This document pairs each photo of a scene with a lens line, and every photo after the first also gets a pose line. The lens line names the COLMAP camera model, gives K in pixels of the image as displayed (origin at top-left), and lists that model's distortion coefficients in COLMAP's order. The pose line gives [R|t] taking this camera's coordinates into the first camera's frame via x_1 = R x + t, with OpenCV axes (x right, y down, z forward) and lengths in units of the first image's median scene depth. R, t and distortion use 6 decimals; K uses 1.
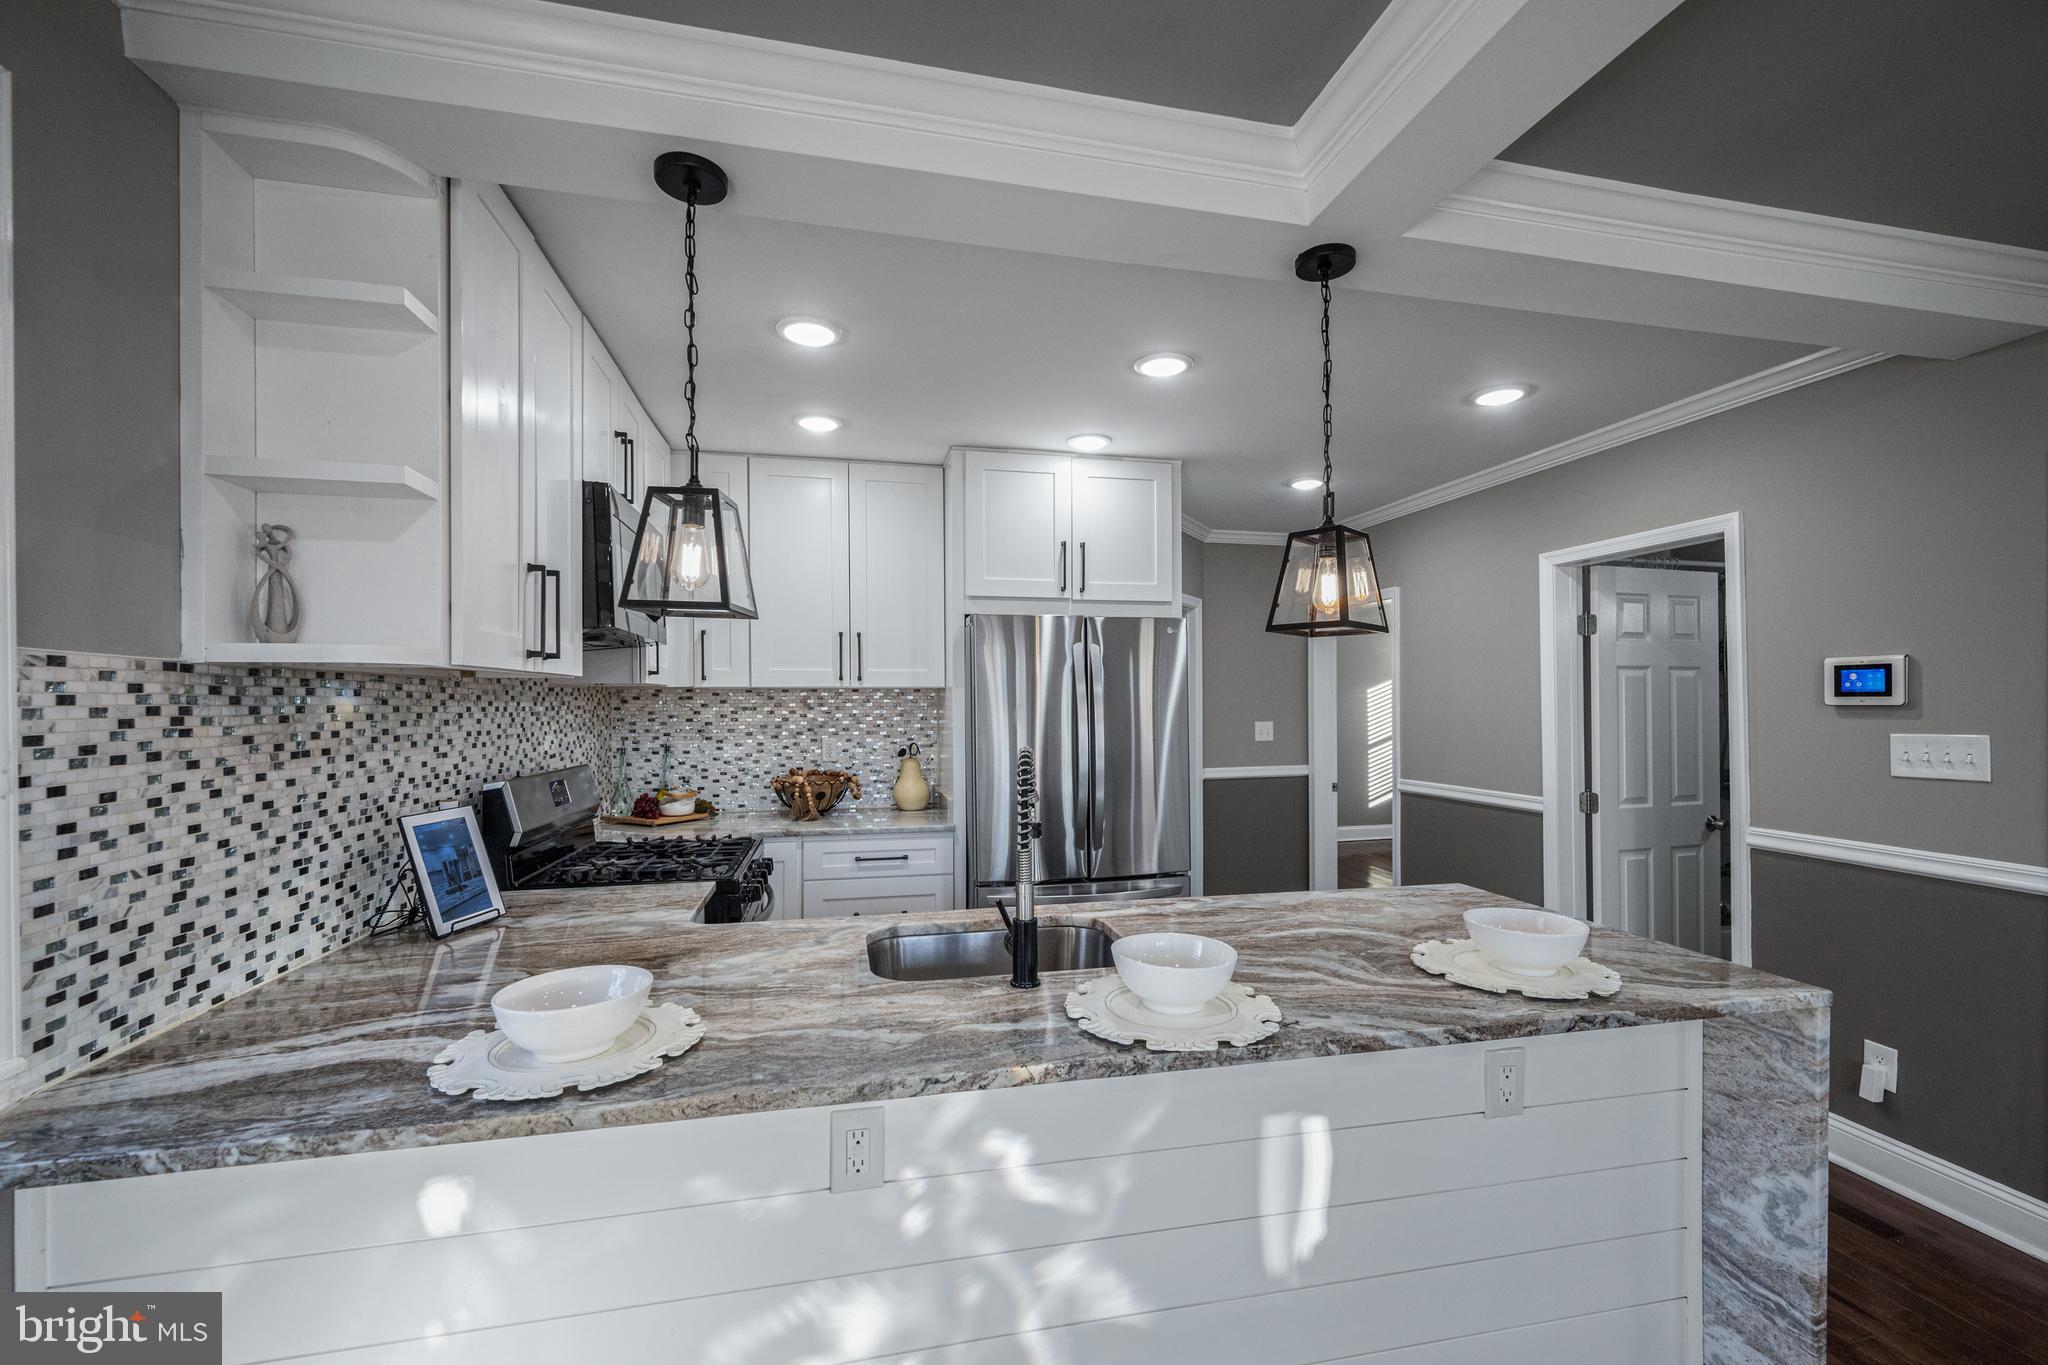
lens RADIAL K [[817.2, 0, 971.2], [0, 817.2, 713.8], [0, 0, 1]] dist [-0.001611, 0.001259]
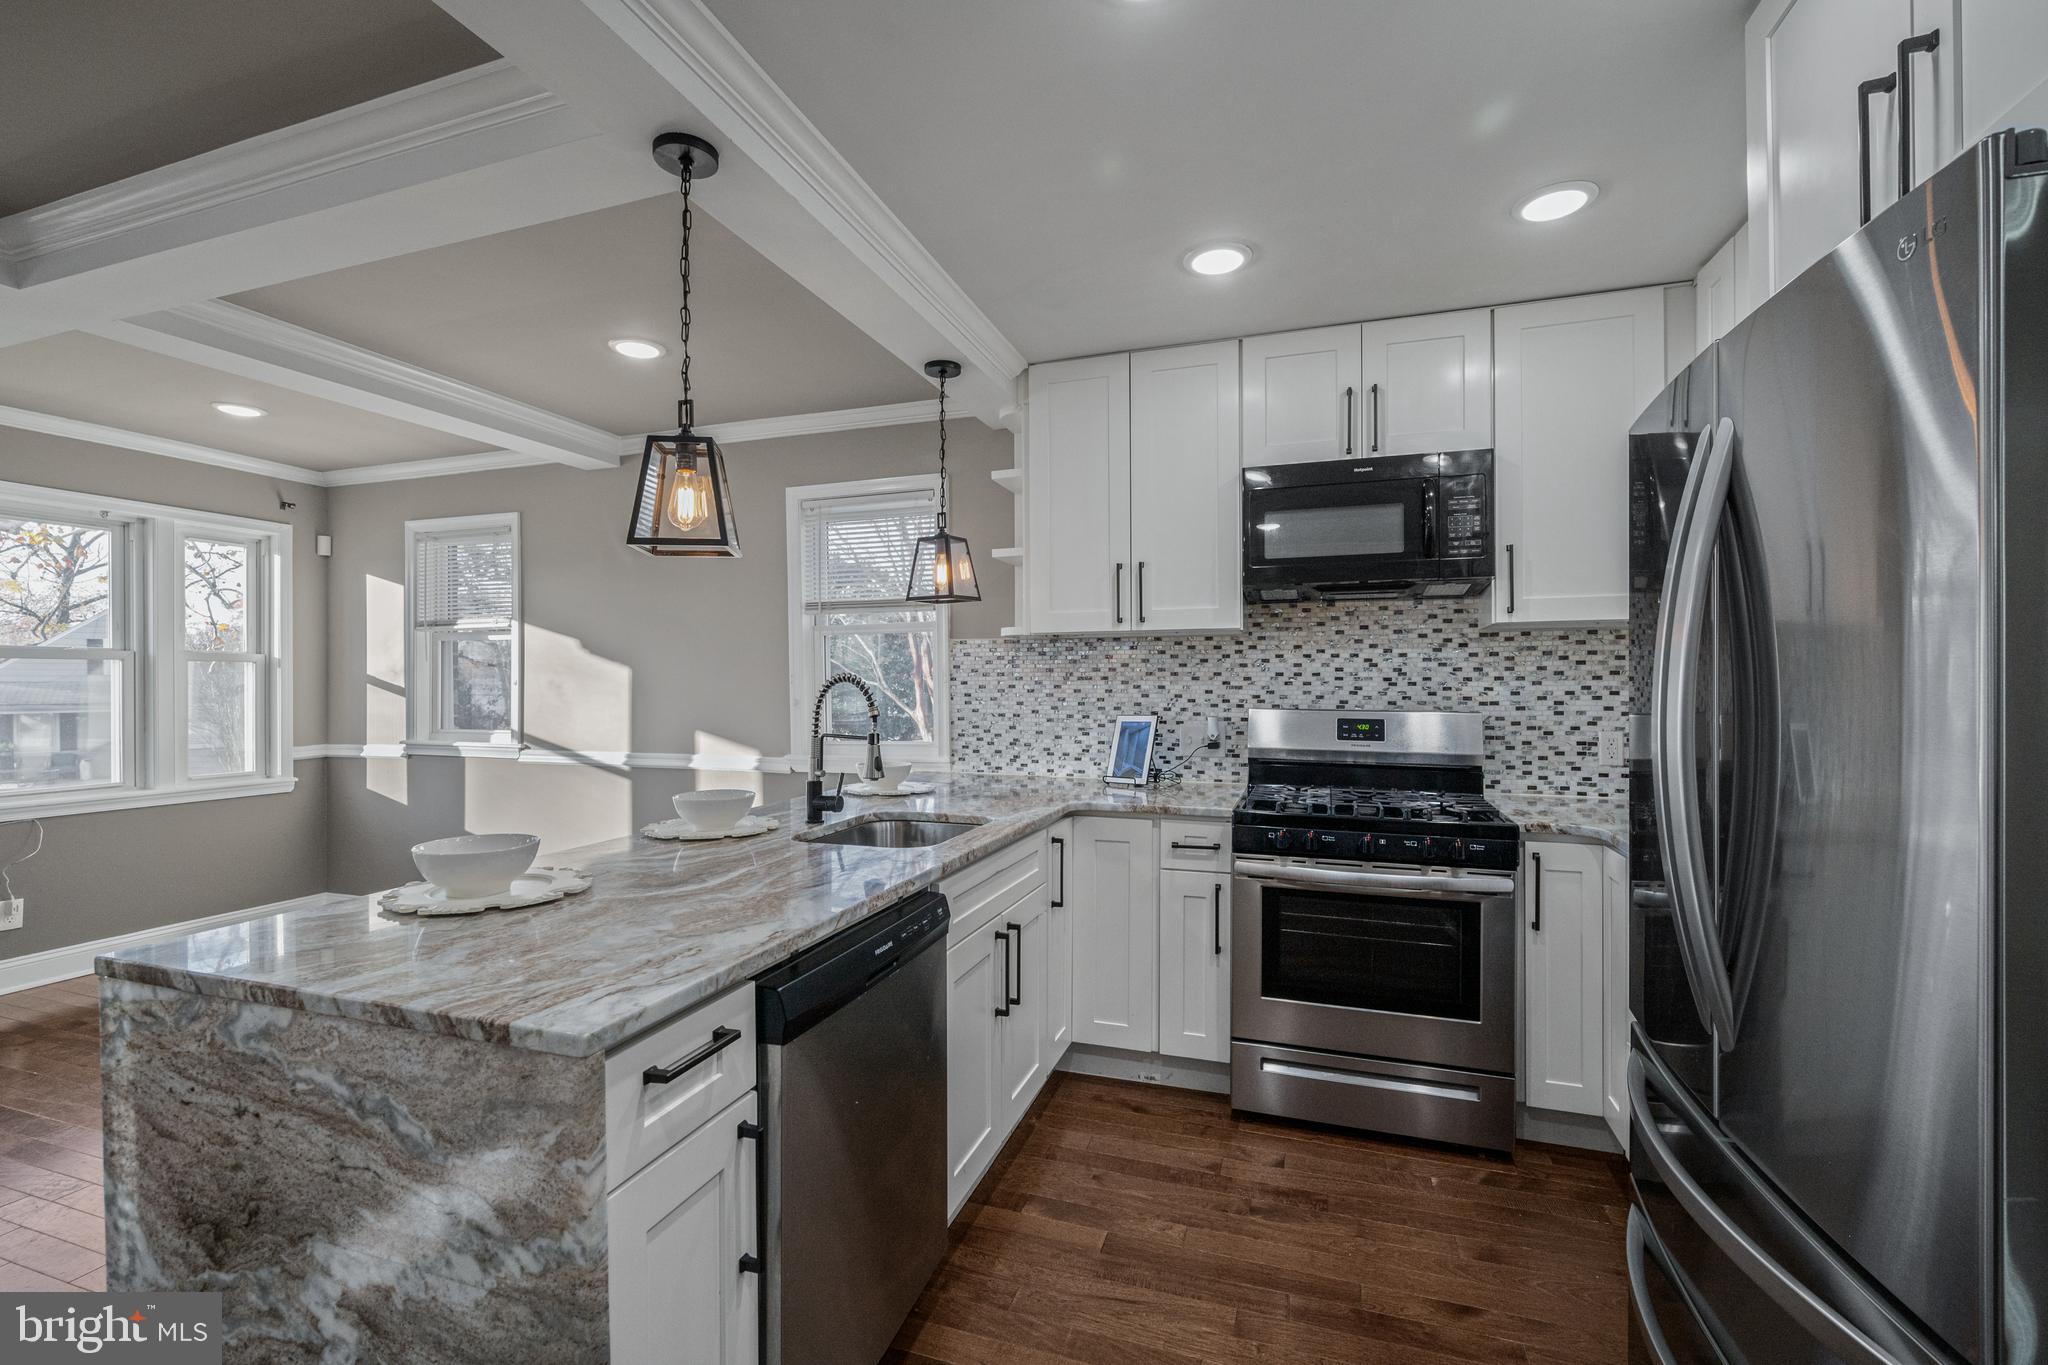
lens RADIAL K [[872.3, 0, 1018.1], [0, 872.3, 687.2], [0, 0, 1]] dist [-0.002054, -0.000580]
pose [[-0.526208, 0.009281, -0.850306, 1.202065], [-0.006026, 0.999875, 0.014642, 0.042034], [0.850335, 0.012828, -0.526086, 2.081508]]
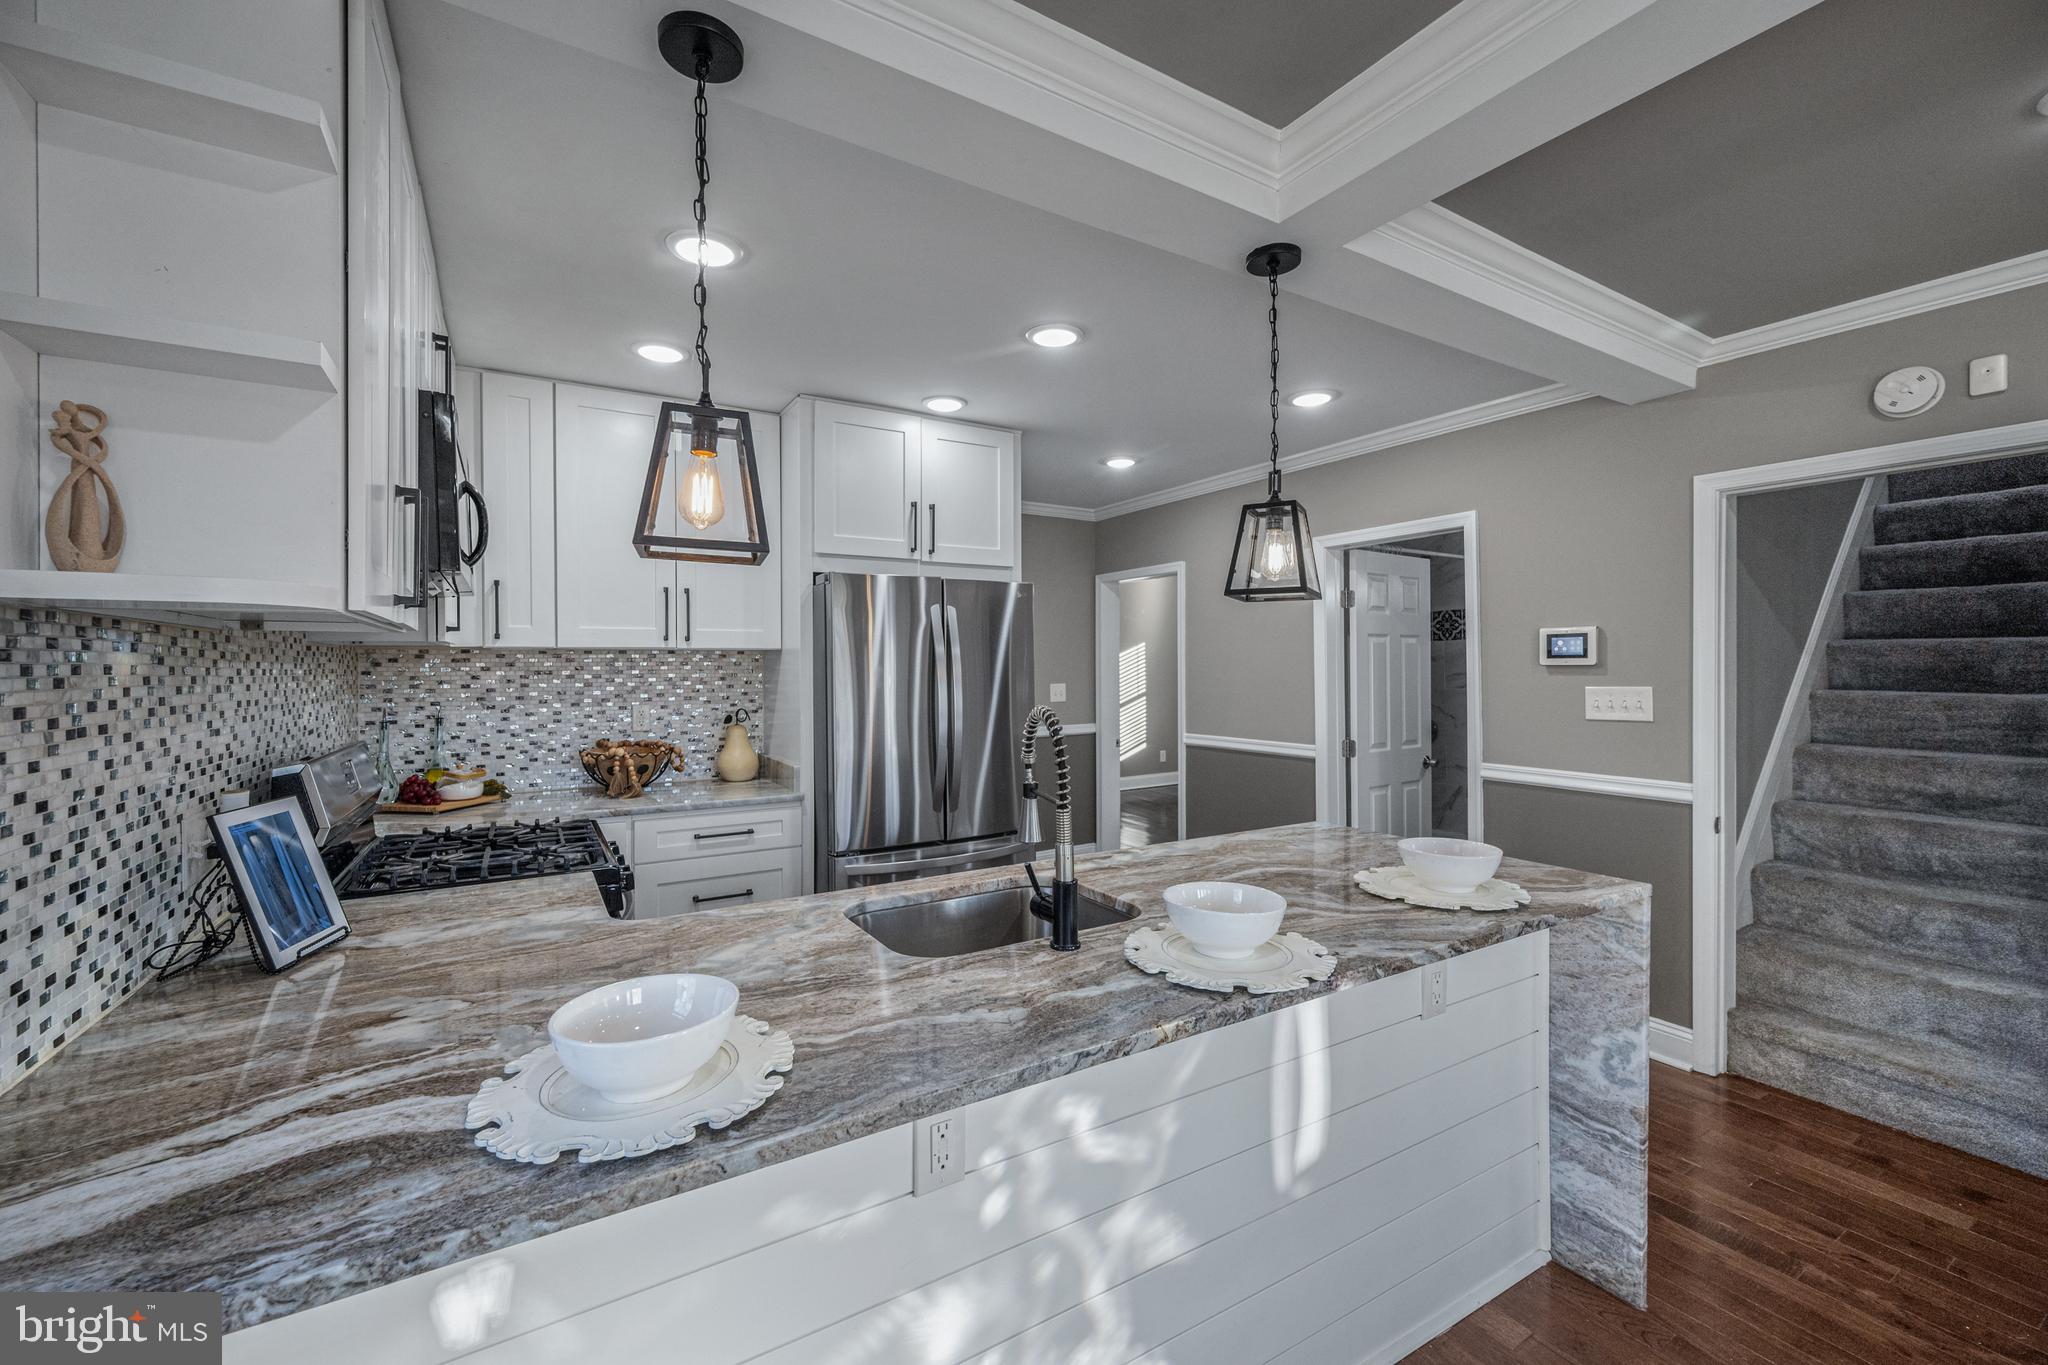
lens RADIAL K [[817.2, 0, 1020.0], [0, 817.2, 676.7], [0, 0, 1]] dist [-0.001611, 0.001259]
pose [[0.950580, -0.005666, 0.310428, -0.271676], [0.005977, 0.999982, -0.000051, 0.005714], [-0.310422, 0.001904, 0.950597, 0.077029]]
